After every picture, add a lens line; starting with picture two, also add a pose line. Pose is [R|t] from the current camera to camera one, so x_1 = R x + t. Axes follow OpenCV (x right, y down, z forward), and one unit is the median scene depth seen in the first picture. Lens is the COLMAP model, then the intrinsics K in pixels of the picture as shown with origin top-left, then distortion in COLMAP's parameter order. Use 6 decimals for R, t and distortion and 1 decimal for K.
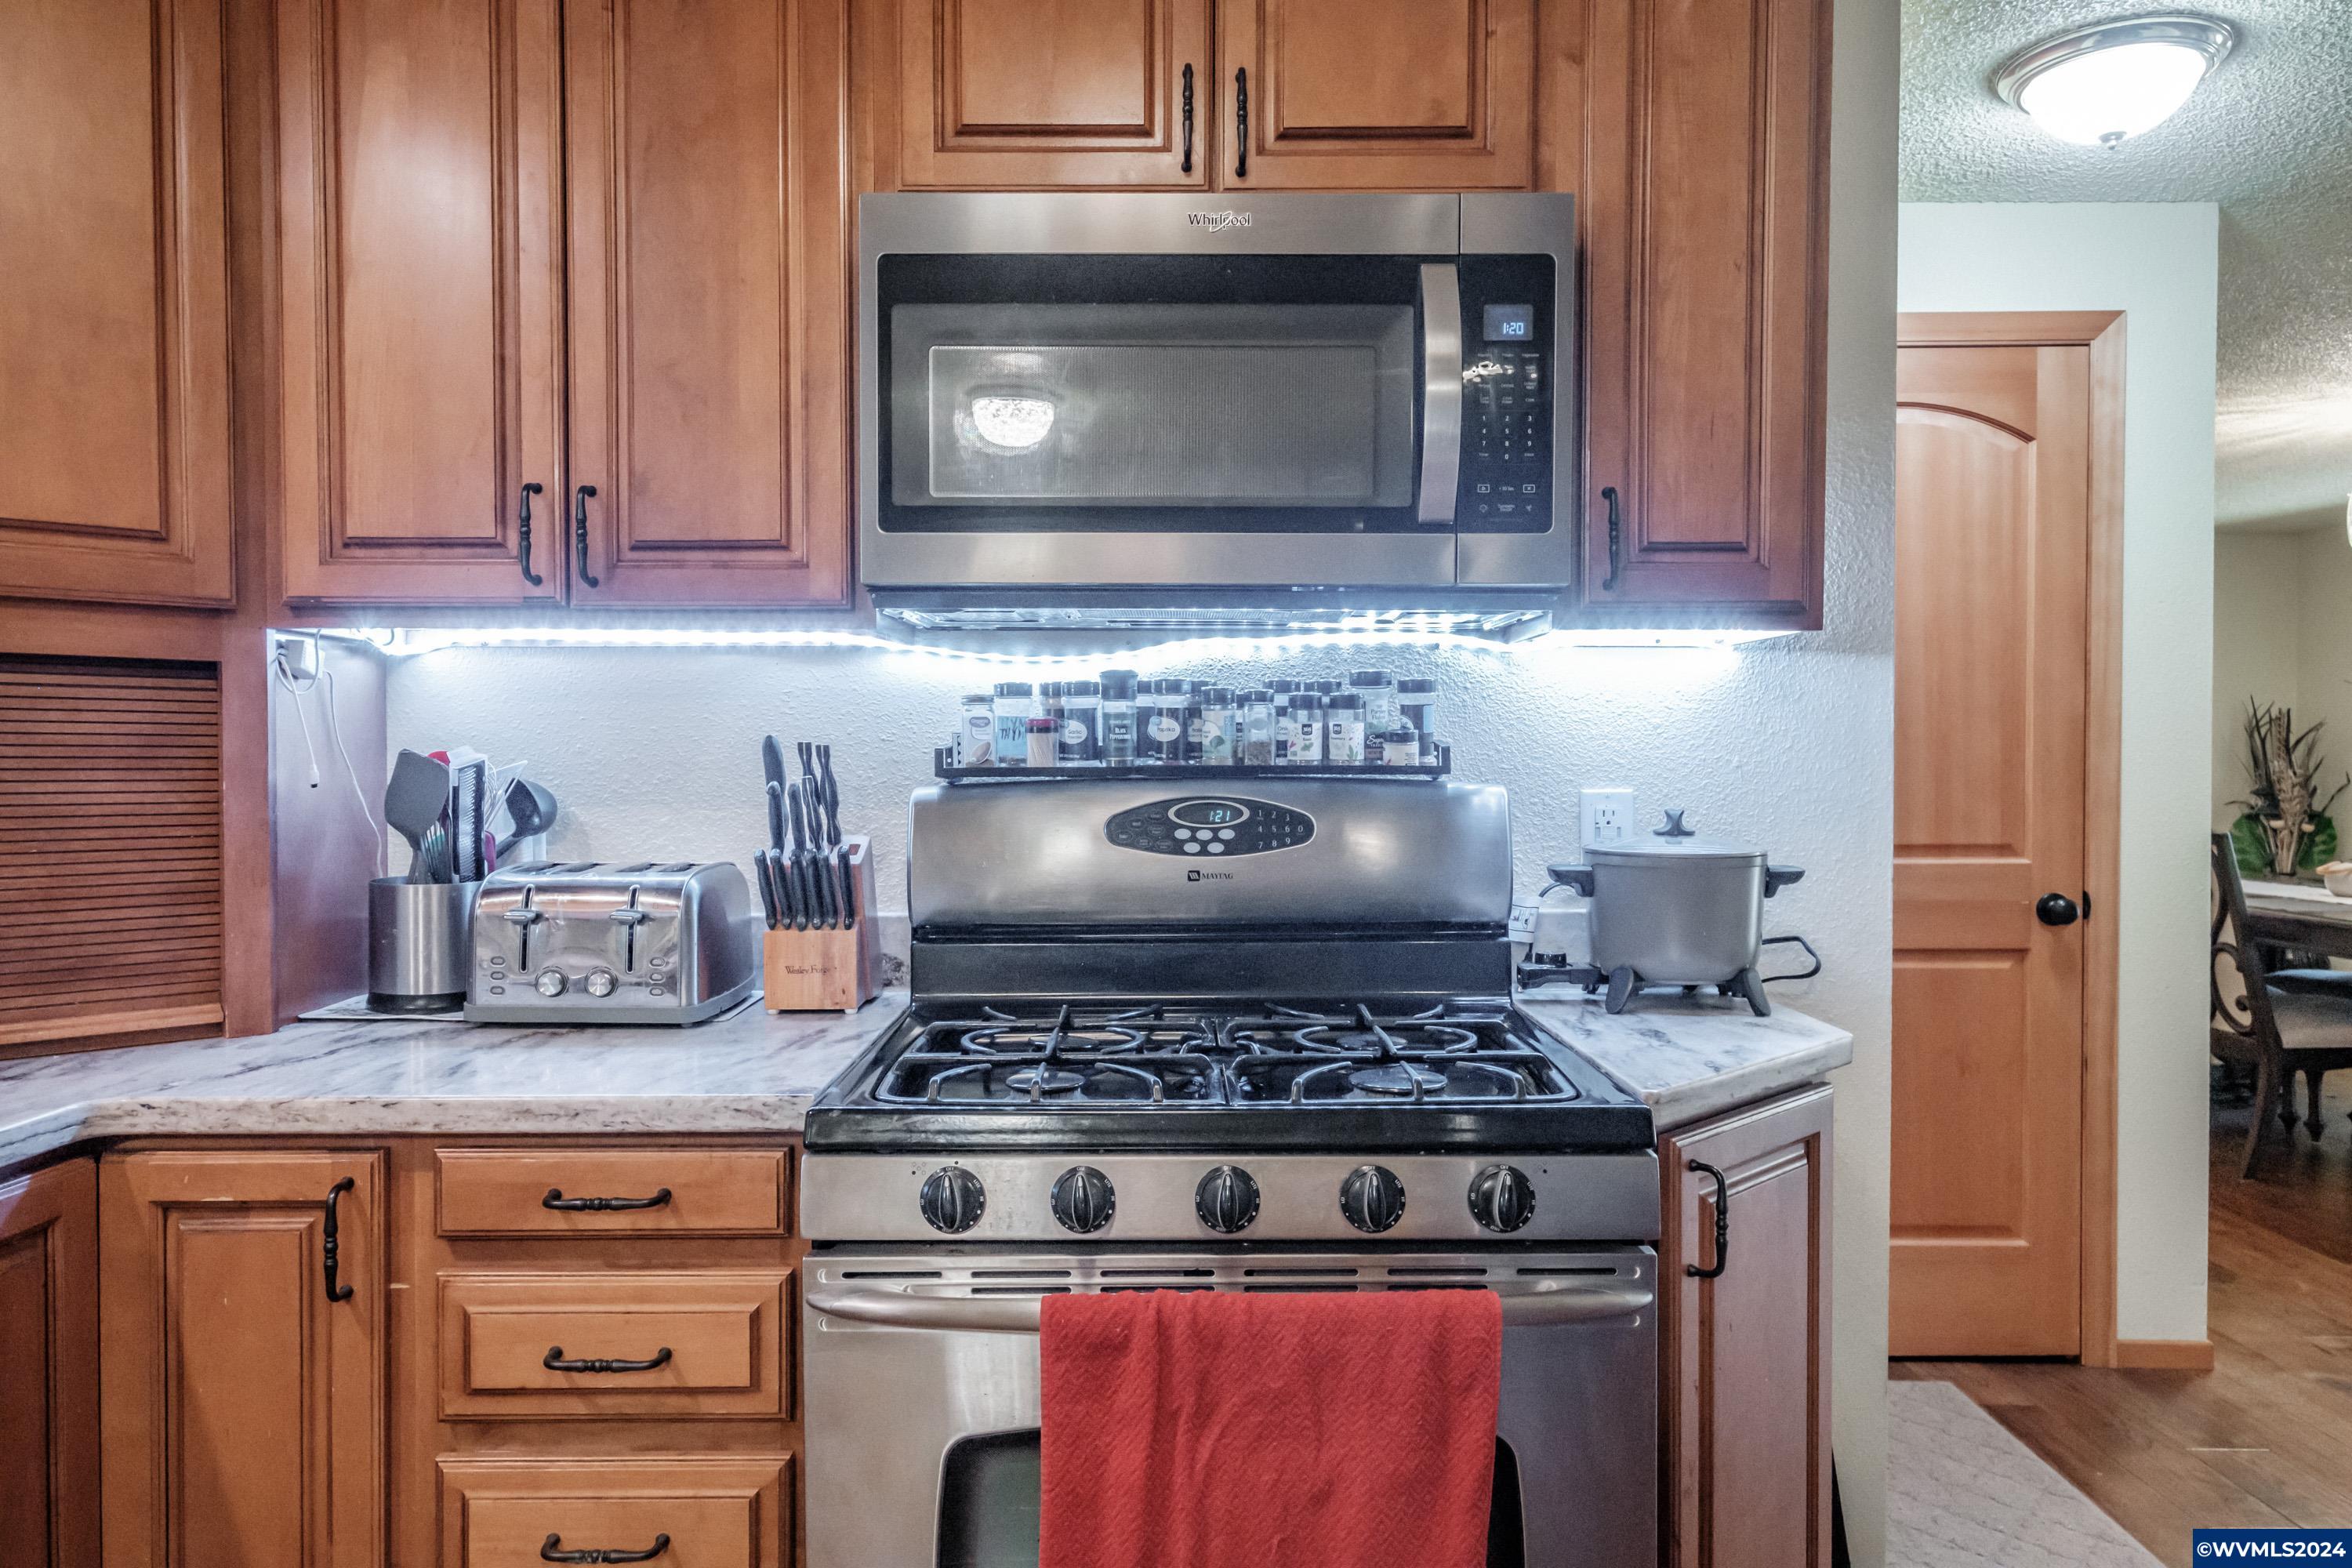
lens RADIAL K [[1598.5, 0, 1164.6], [0, 1598.5, 790.6], [0, 0, 1]] dist [0.006866, 0.005635]
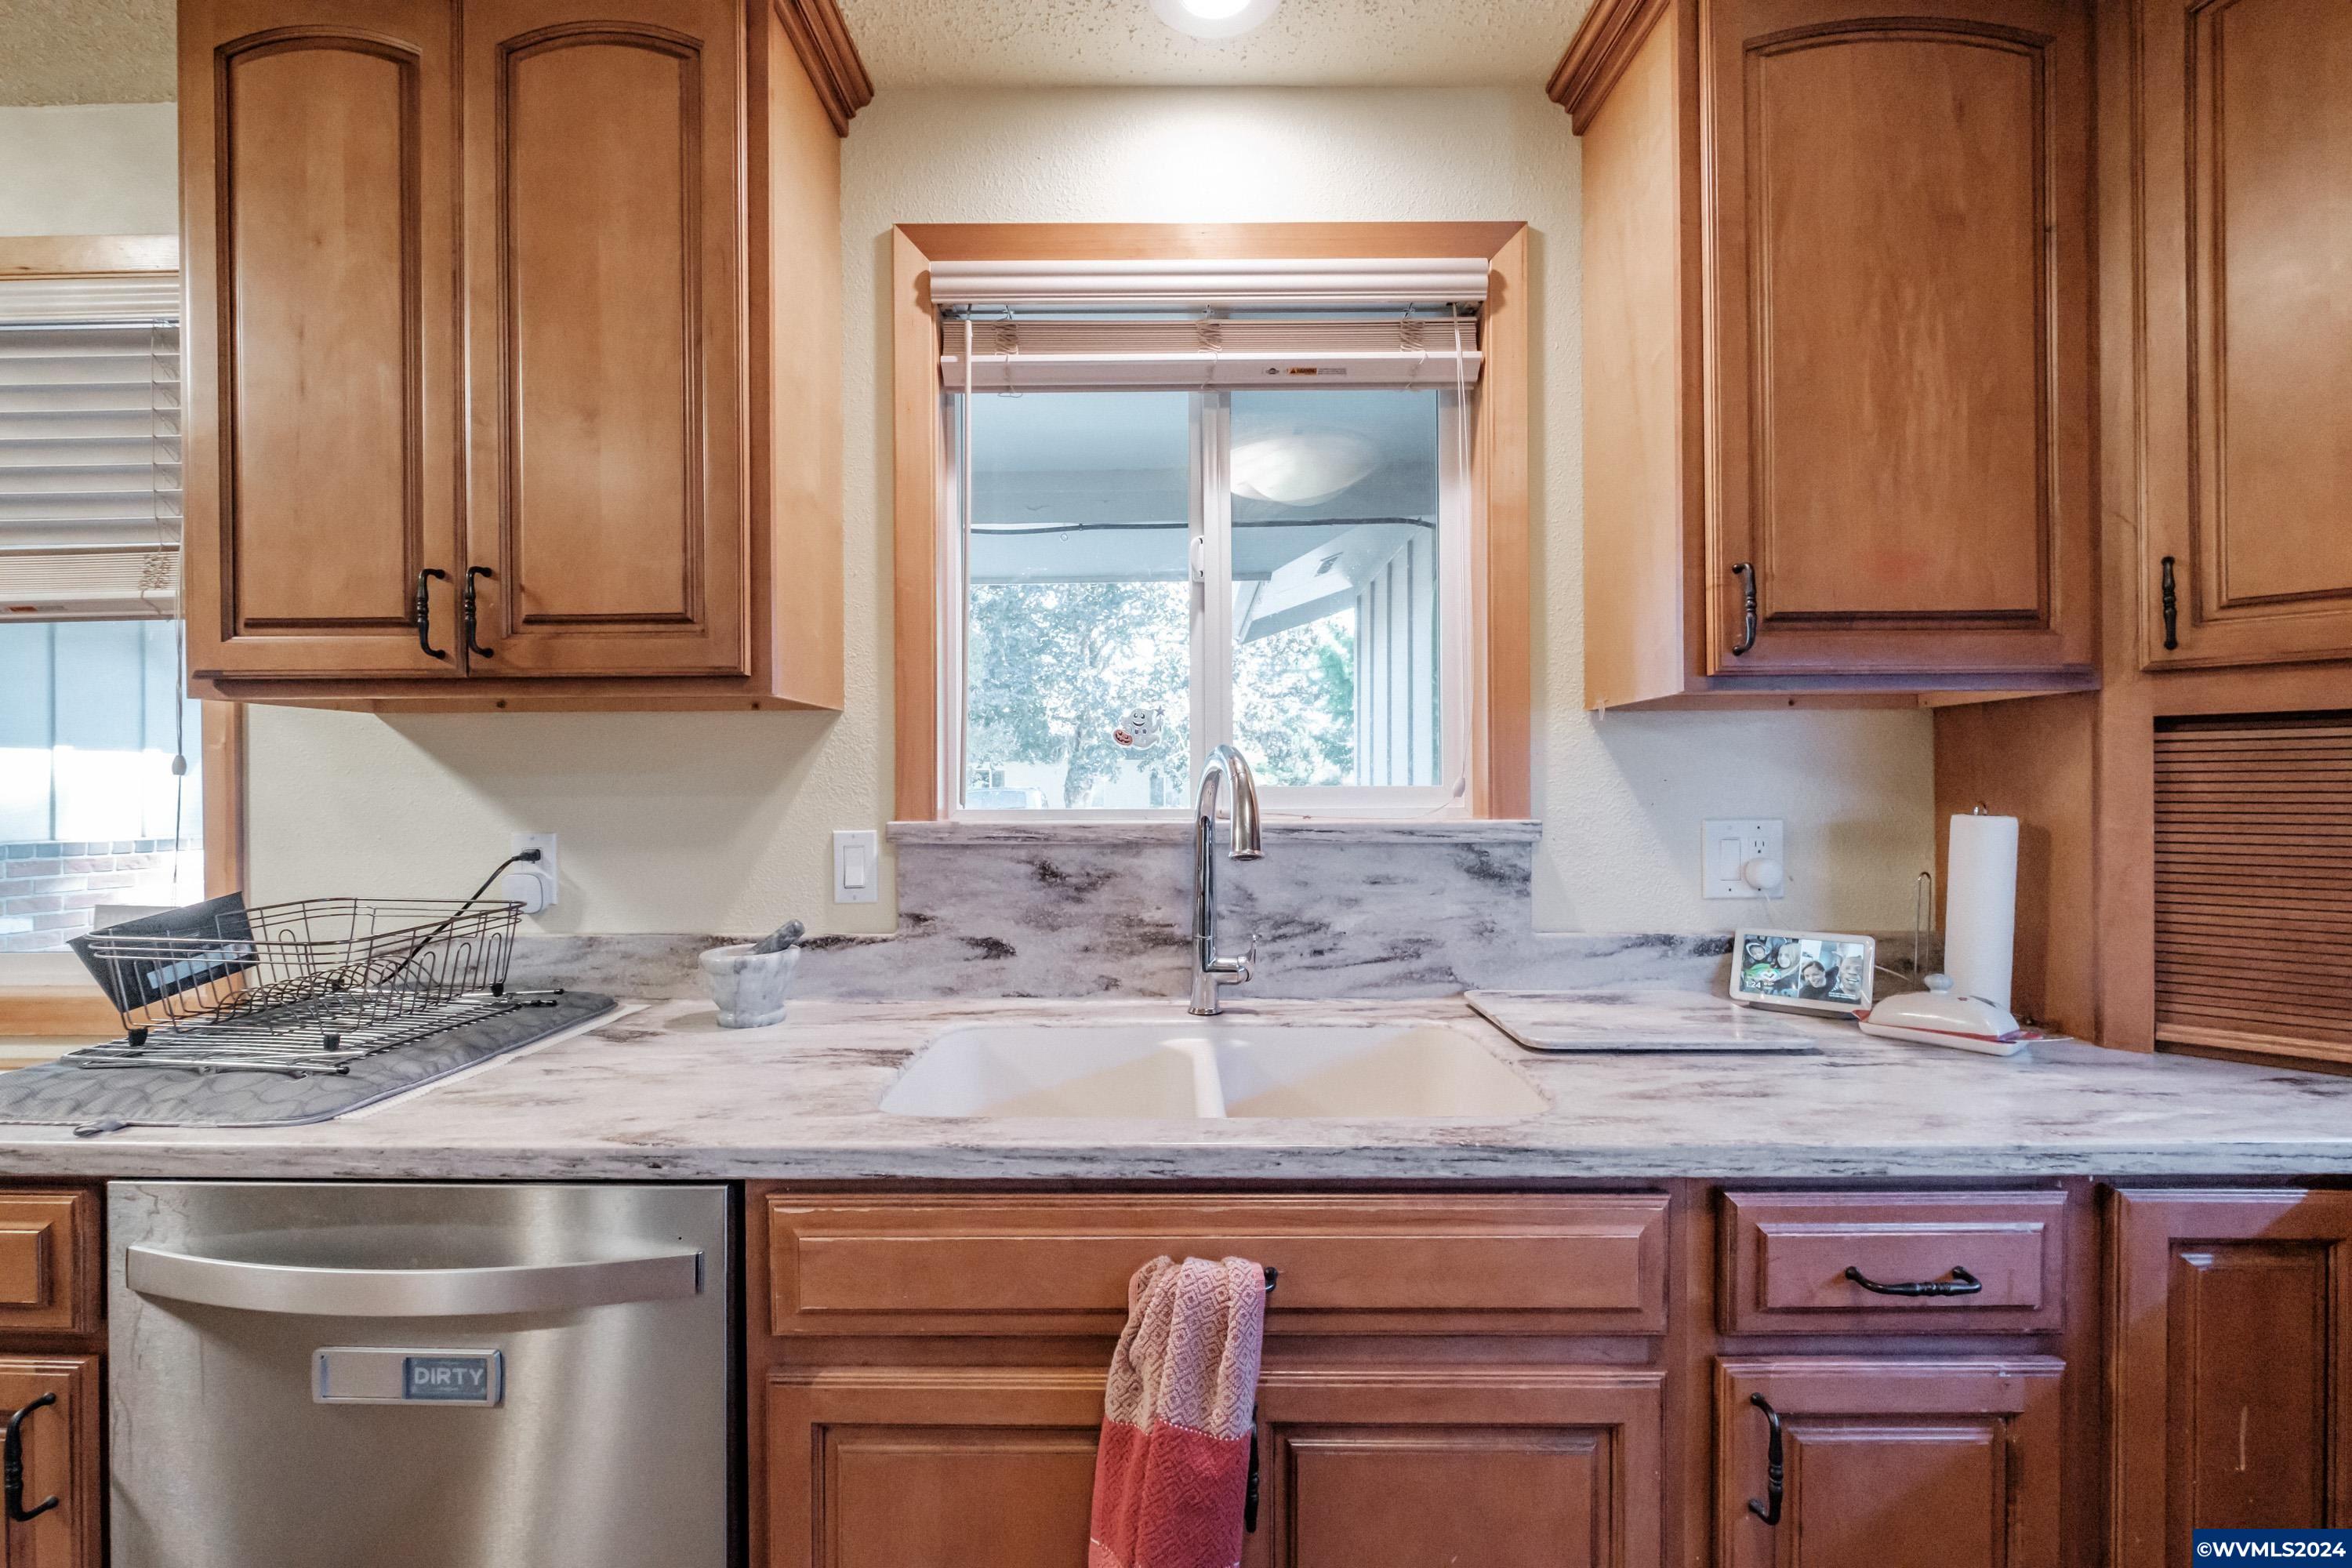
lens RADIAL K [[1022.7, 0, 1162.6], [0, 1022.7, 791.6], [0, 0, 1]] dist [-0.004928, 0.000571]
pose [[-0.008587, 0.001307, -0.999962, -0.008048], [-0.013825, 0.999903, 0.001426, -0.017126], [0.999868, 0.013836, -0.008568, 0.179455]]
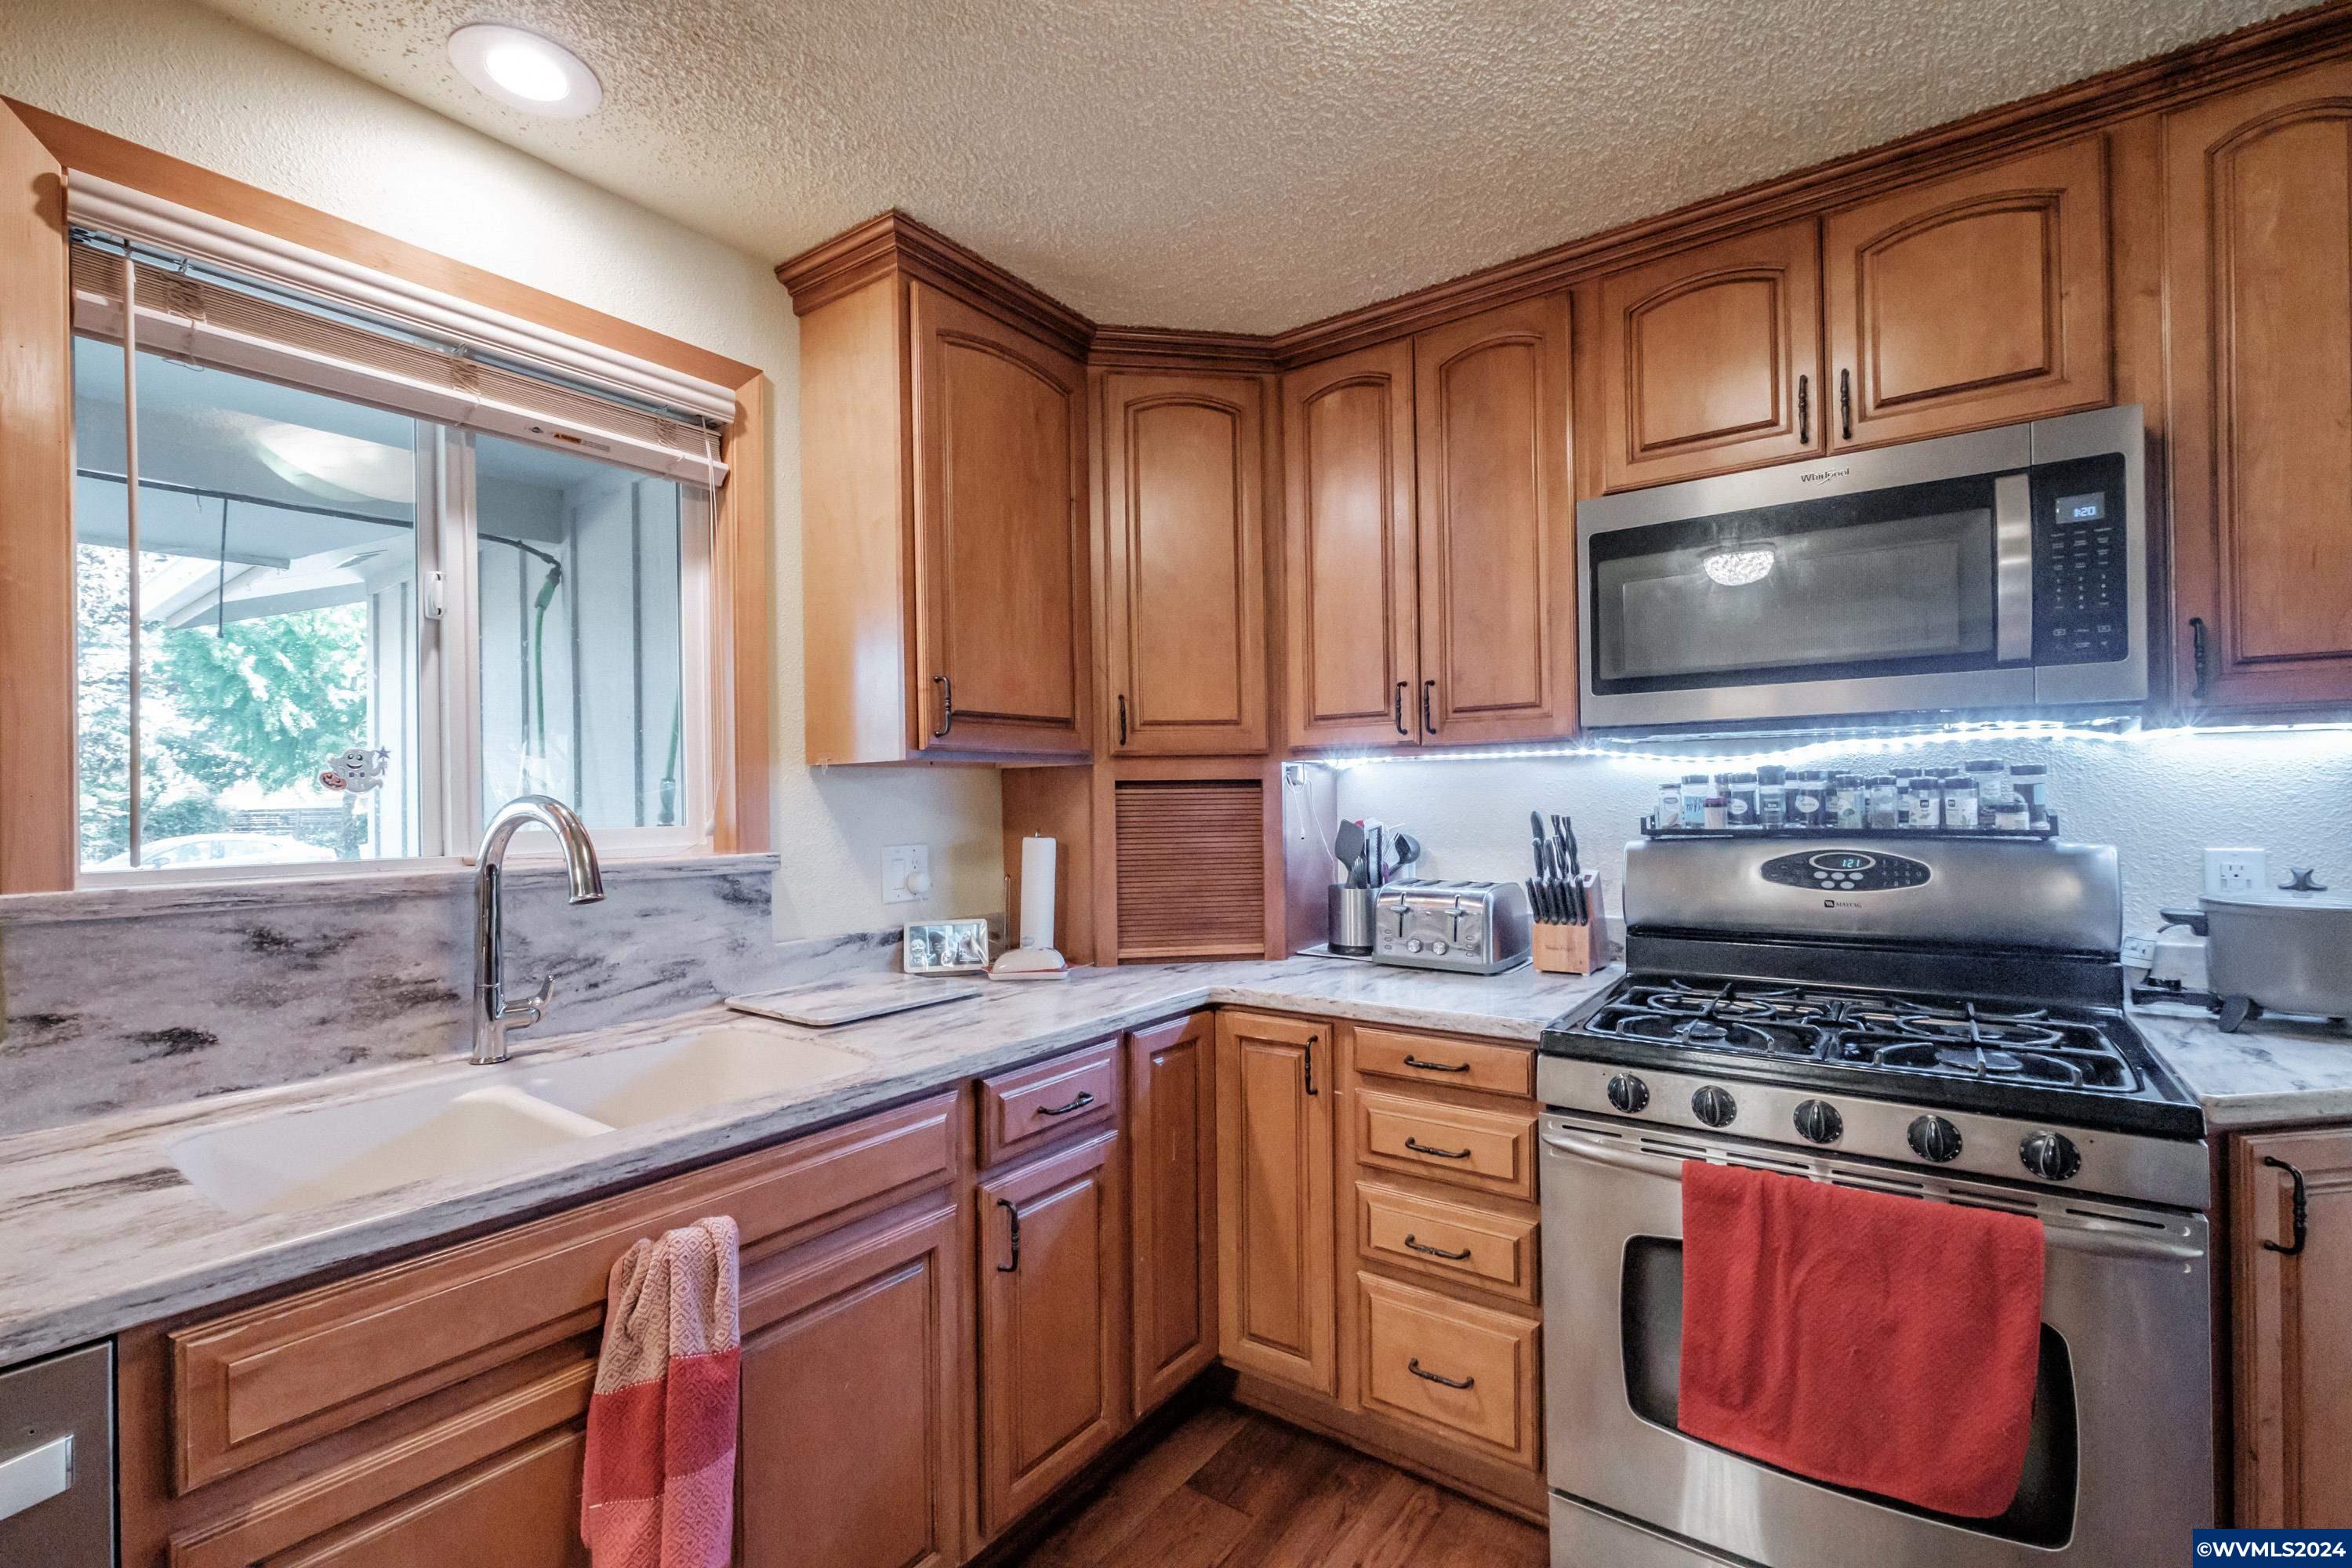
lens RADIAL K [[1022.7, 0, 1160.6], [0, 1022.7, 796.1], [0, 0, 1]] dist [-0.004928, 0.000571]
pose [[0.801211, -0.013309, -0.598234, 0.099016], [0.004065, 0.999851, -0.016800, -0.036609], [0.598368, 0.011029, 0.801146, -0.141313]]
